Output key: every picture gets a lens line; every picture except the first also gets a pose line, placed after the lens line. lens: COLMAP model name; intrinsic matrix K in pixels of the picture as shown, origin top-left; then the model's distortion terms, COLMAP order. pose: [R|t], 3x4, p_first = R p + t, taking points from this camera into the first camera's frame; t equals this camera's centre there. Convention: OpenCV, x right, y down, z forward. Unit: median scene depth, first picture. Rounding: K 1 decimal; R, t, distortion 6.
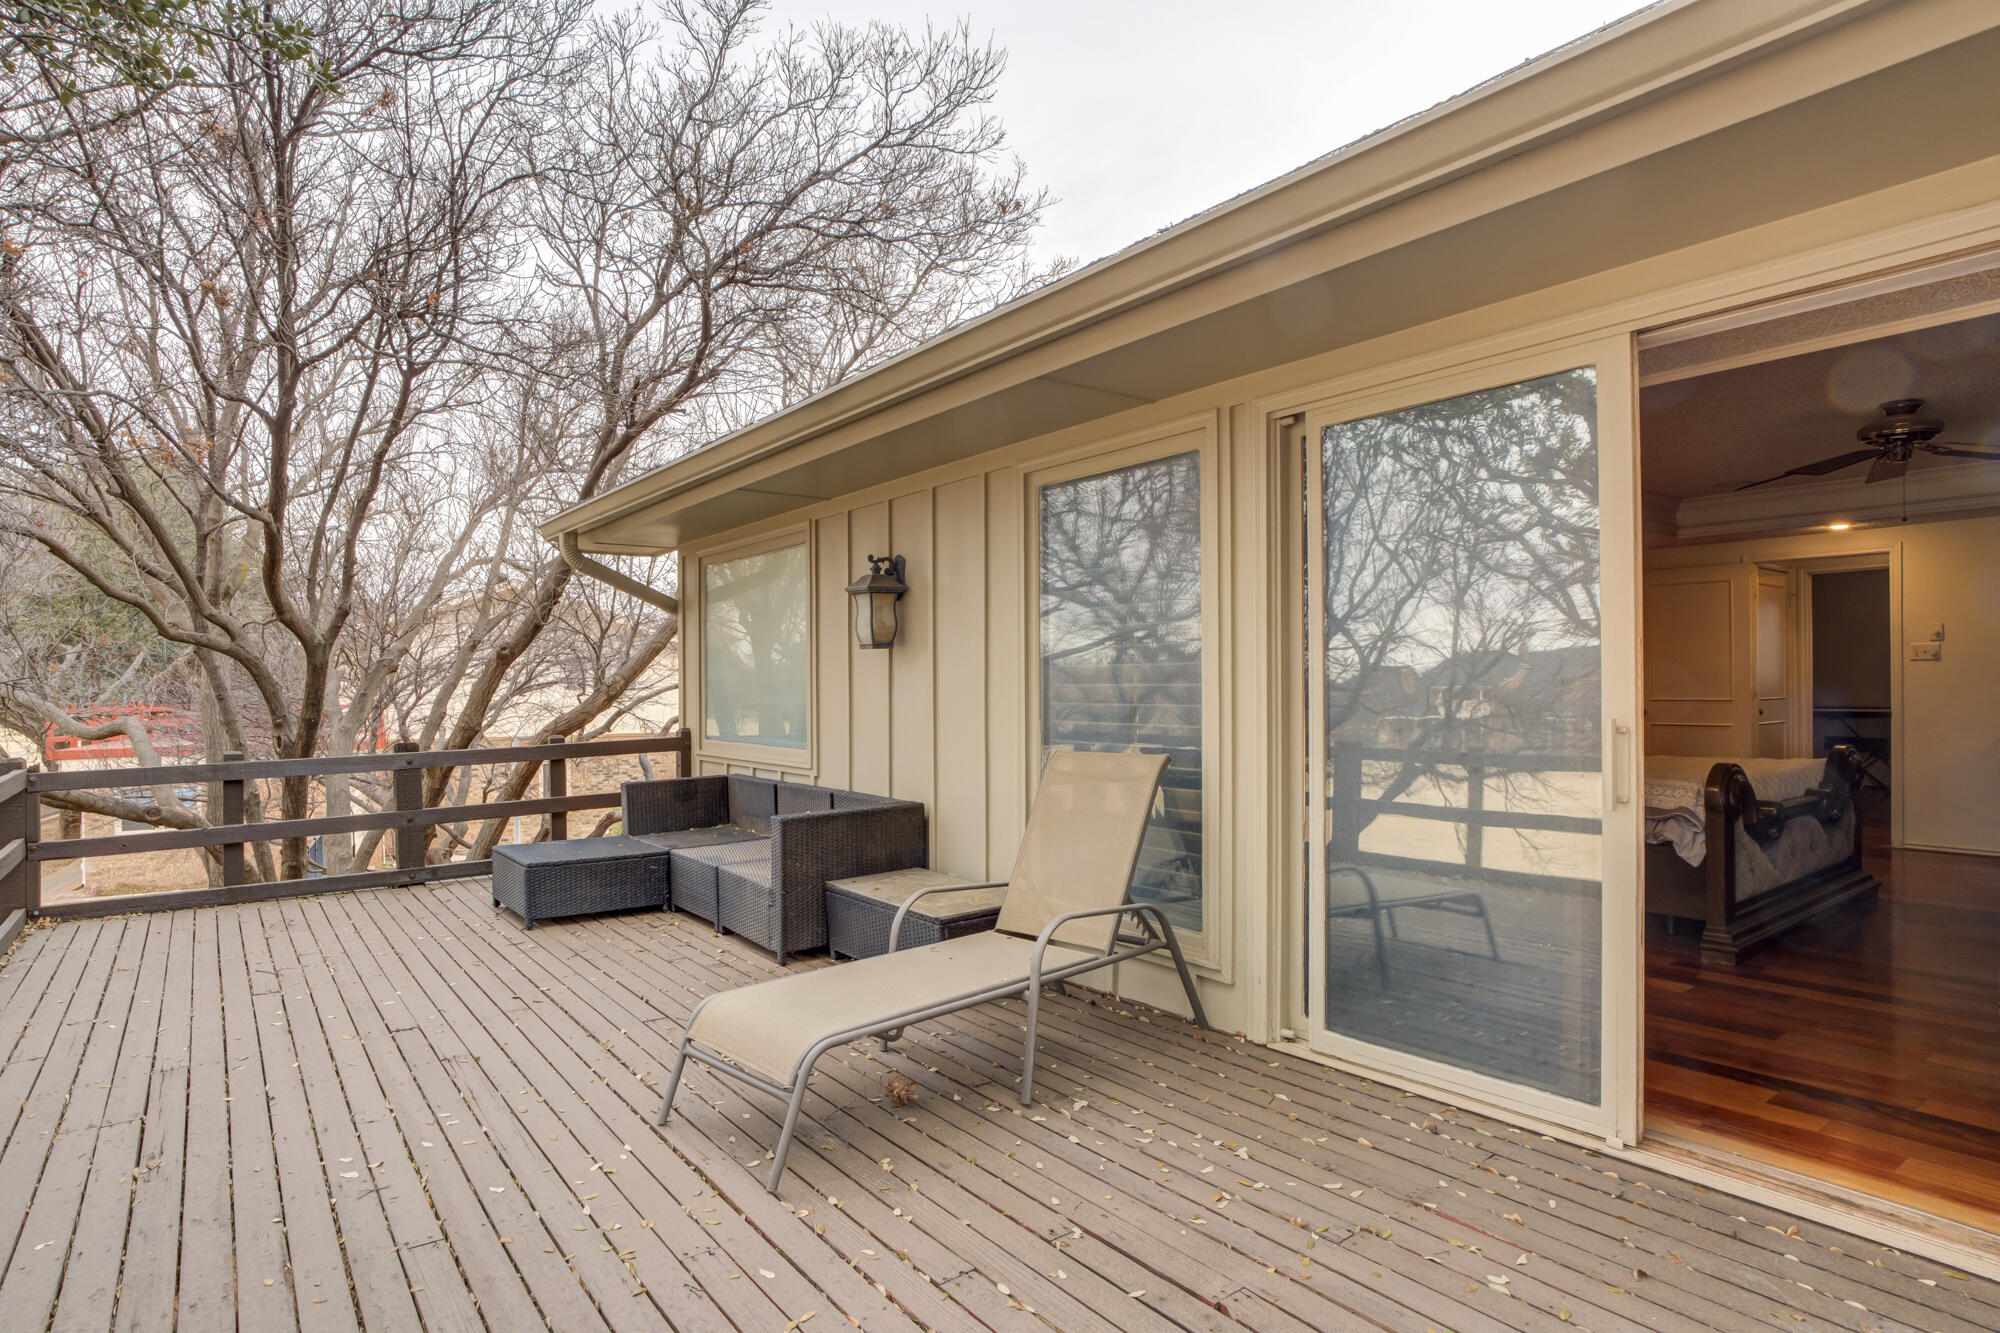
lens RADIAL K [[1066.8, 0, 1001.2], [0, 1066.8, 677.5], [0, 0, 1]] dist [-0.016790, 0.002239]
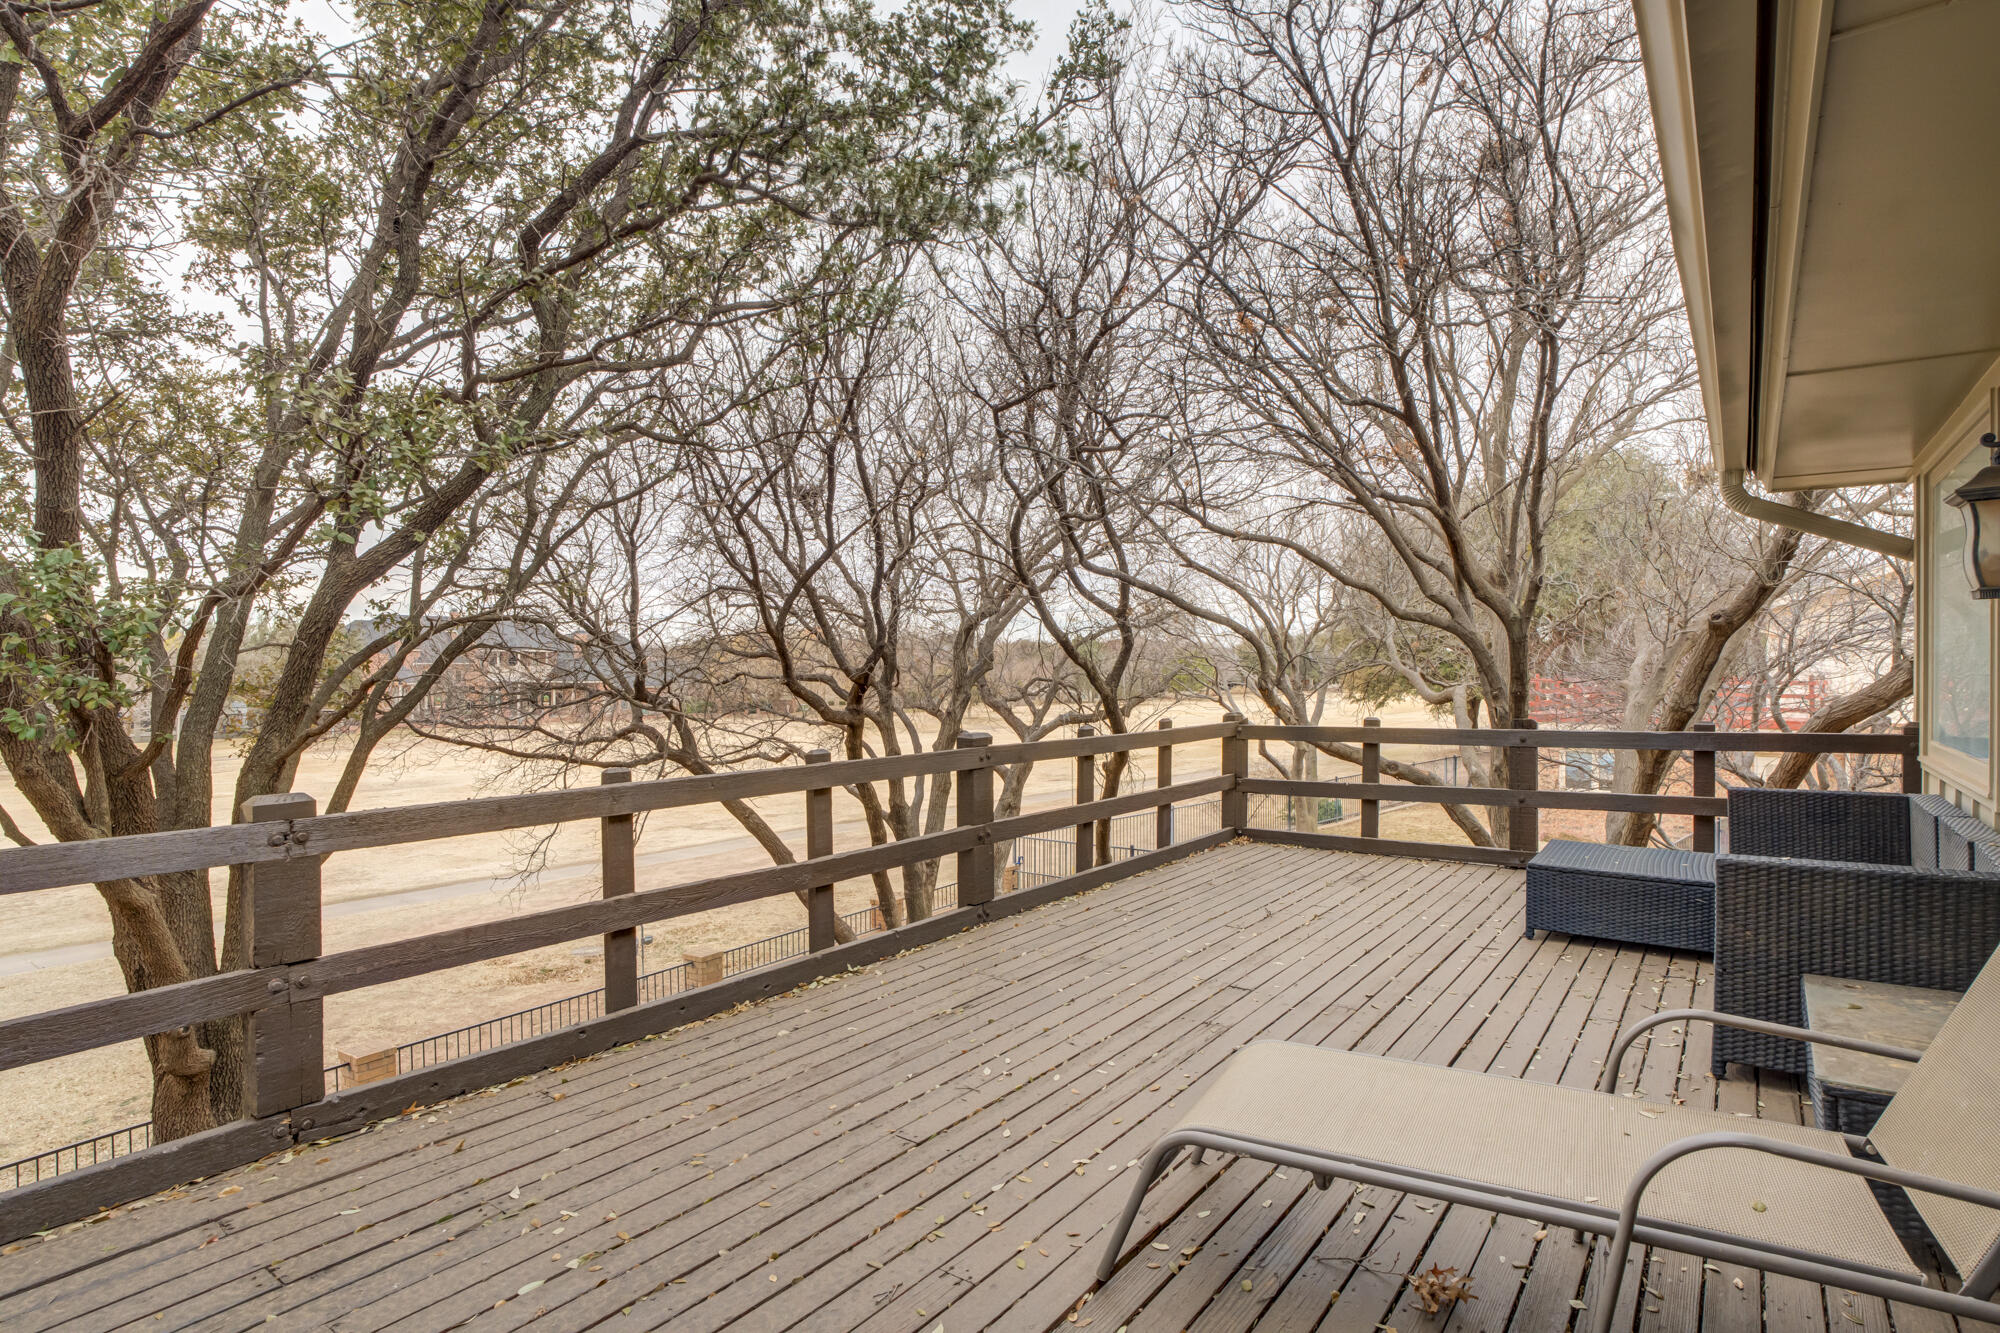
lens RADIAL K [[1066.8, 0, 997.9], [0, 1066.8, 658.9], [0, 0, 1]] dist [-0.016790, 0.002239]
pose [[0.300493, 0.006955, -0.953759, 0.353161], [0.001223, 0.999970, 0.007677, -0.001259], [0.953783, -0.003474, 0.300476, 0.441413]]
